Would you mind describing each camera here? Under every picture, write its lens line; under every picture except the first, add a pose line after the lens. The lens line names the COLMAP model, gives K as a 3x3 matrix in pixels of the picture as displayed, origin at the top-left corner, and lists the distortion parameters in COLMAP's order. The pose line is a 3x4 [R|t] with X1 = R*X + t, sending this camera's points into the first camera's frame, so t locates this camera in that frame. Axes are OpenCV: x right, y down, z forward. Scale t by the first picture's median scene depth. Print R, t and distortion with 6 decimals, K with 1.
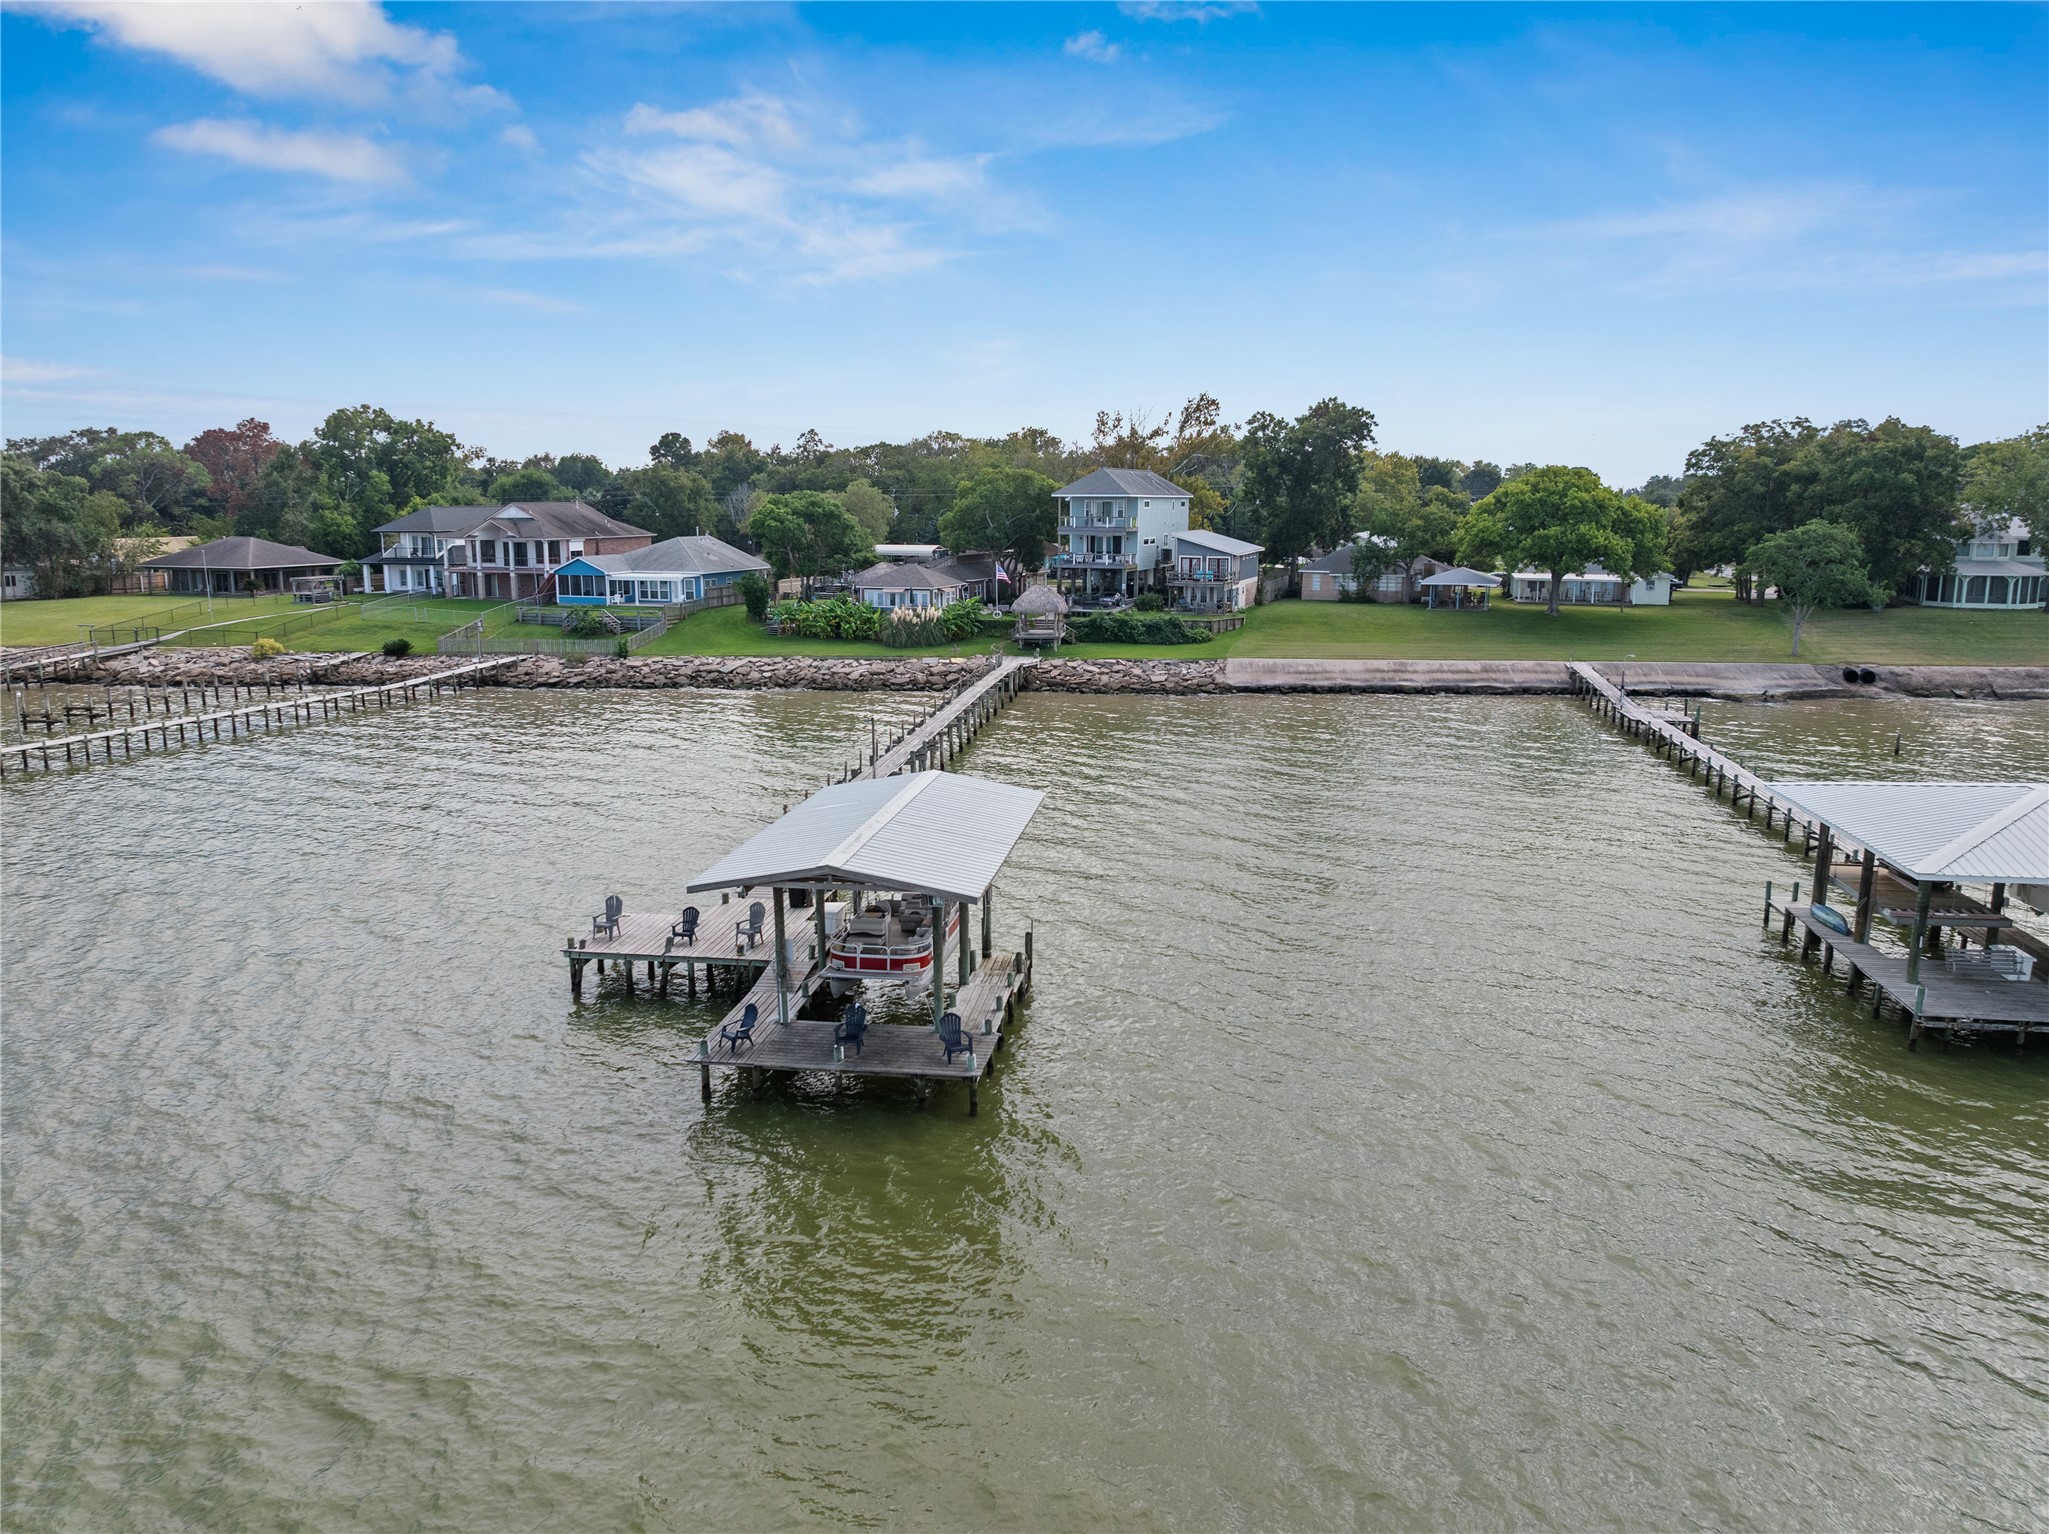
lens RADIAL K [[1443.7, 0, 1023.1], [0, 1443.7, 765.1], [0, 0, 1]] dist [-0.041892, 0.010966]
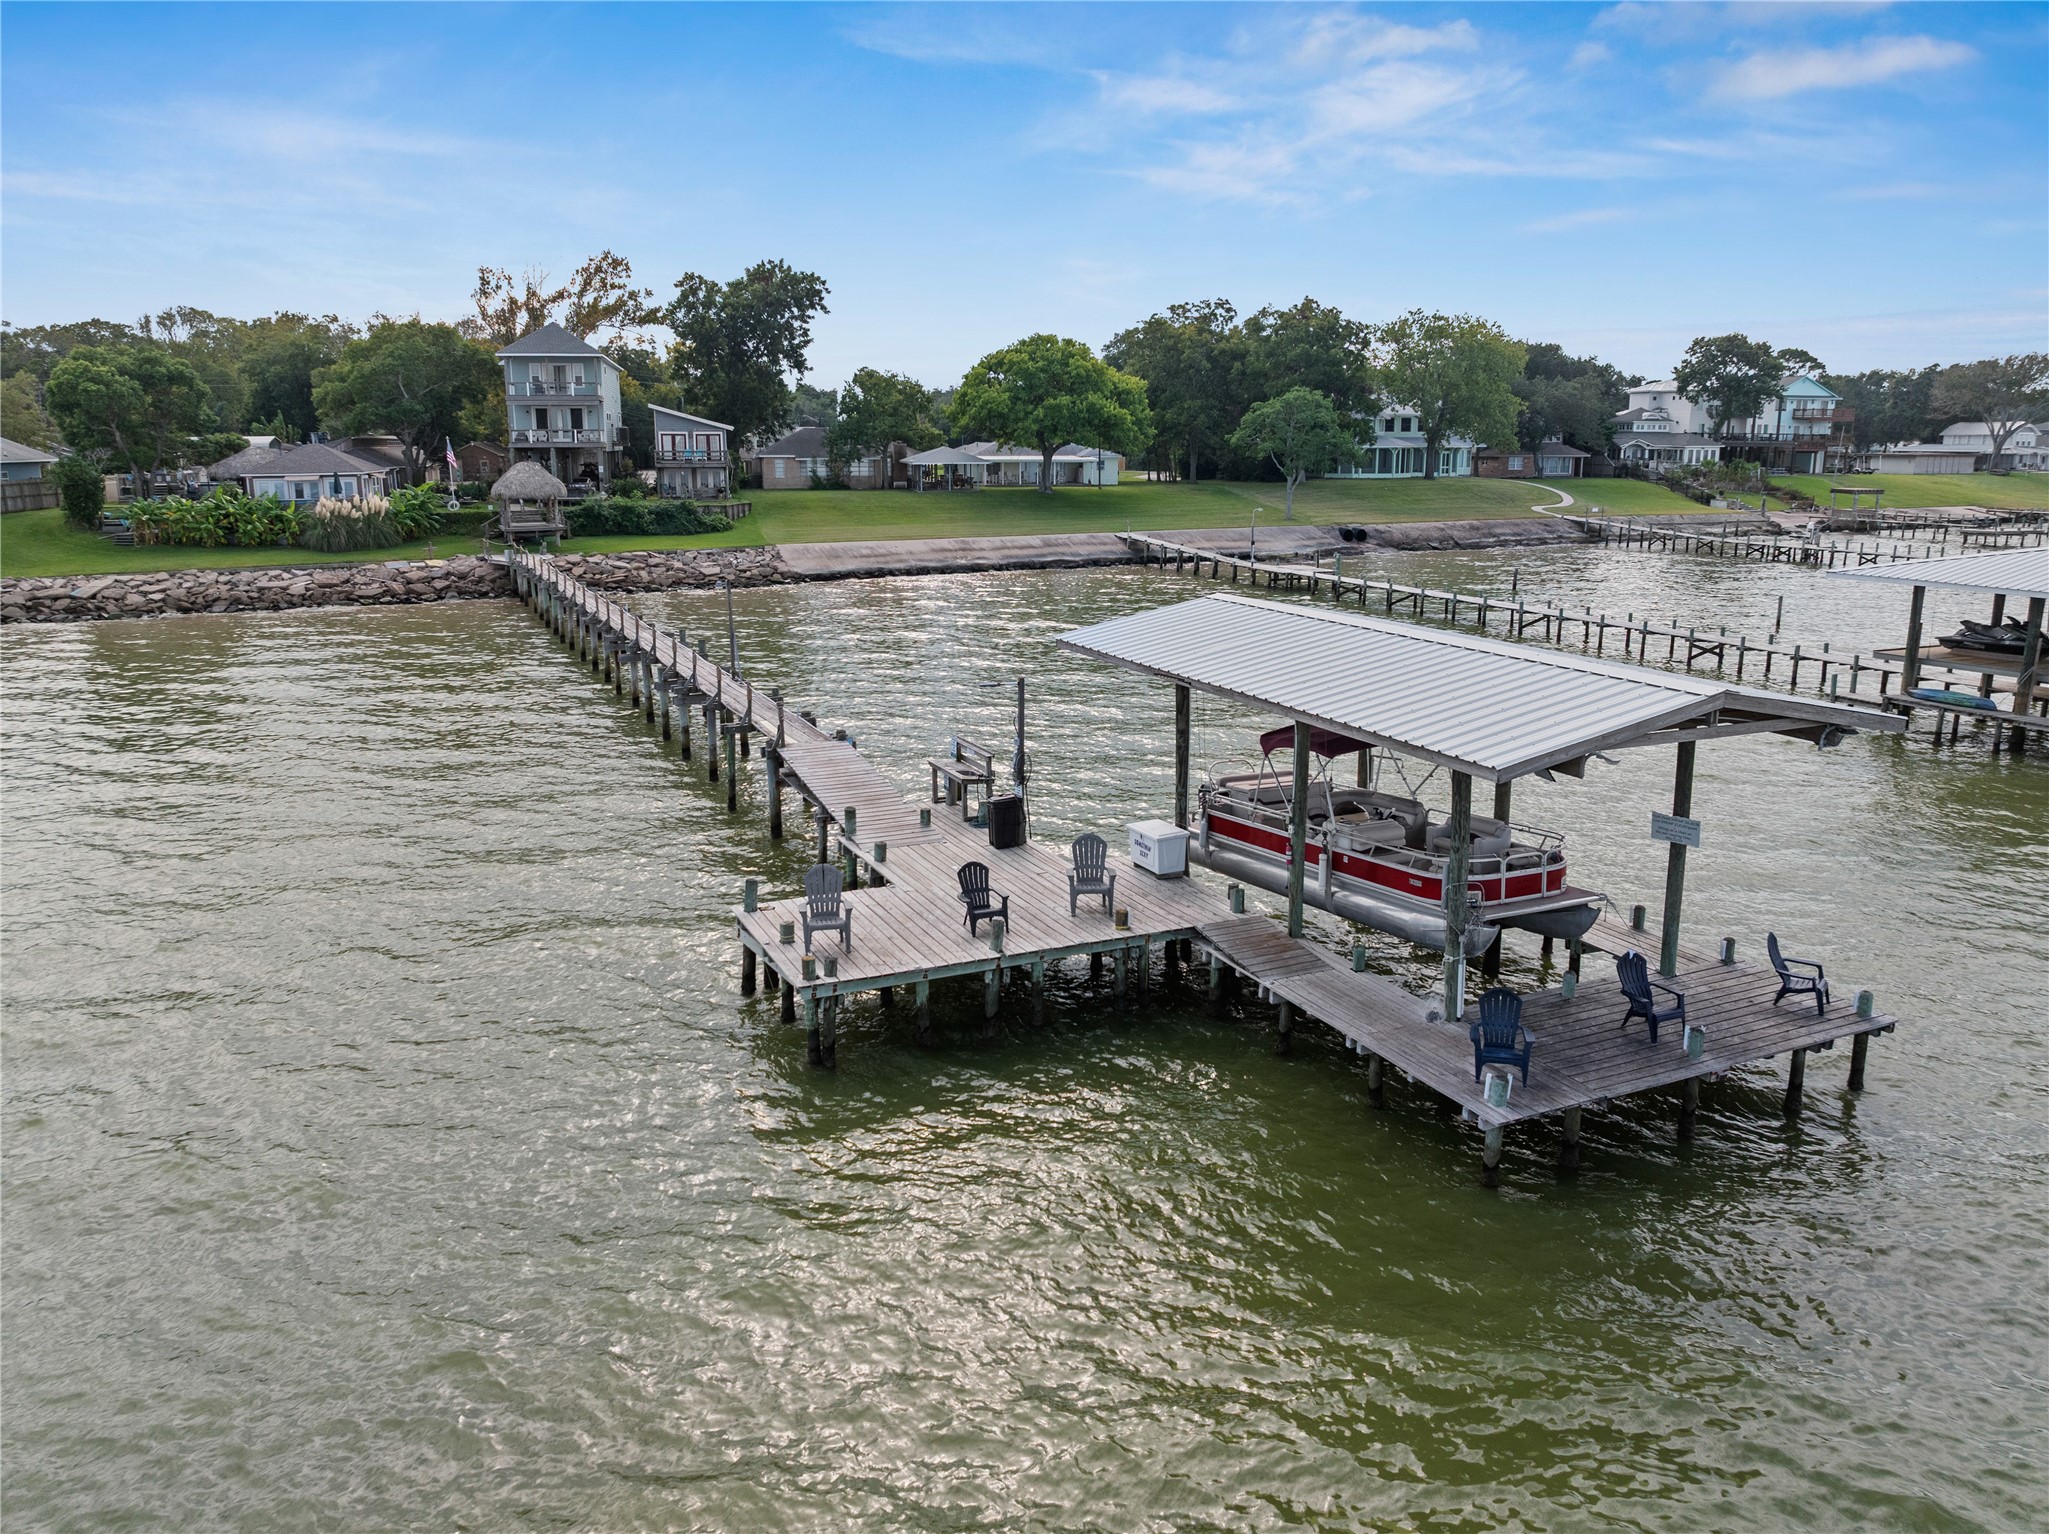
lens RADIAL K [[1443.7, 0, 1023.4], [0, 1443.7, 768.3], [0, 0, 1]] dist [-0.041892, 0.010966]
pose [[0.846747, -0.118436, 0.518645, -0.178754], [0.095338, 0.992904, 0.071085, 0.009507], [-0.523384, -0.010744, 0.852029, 0.191950]]
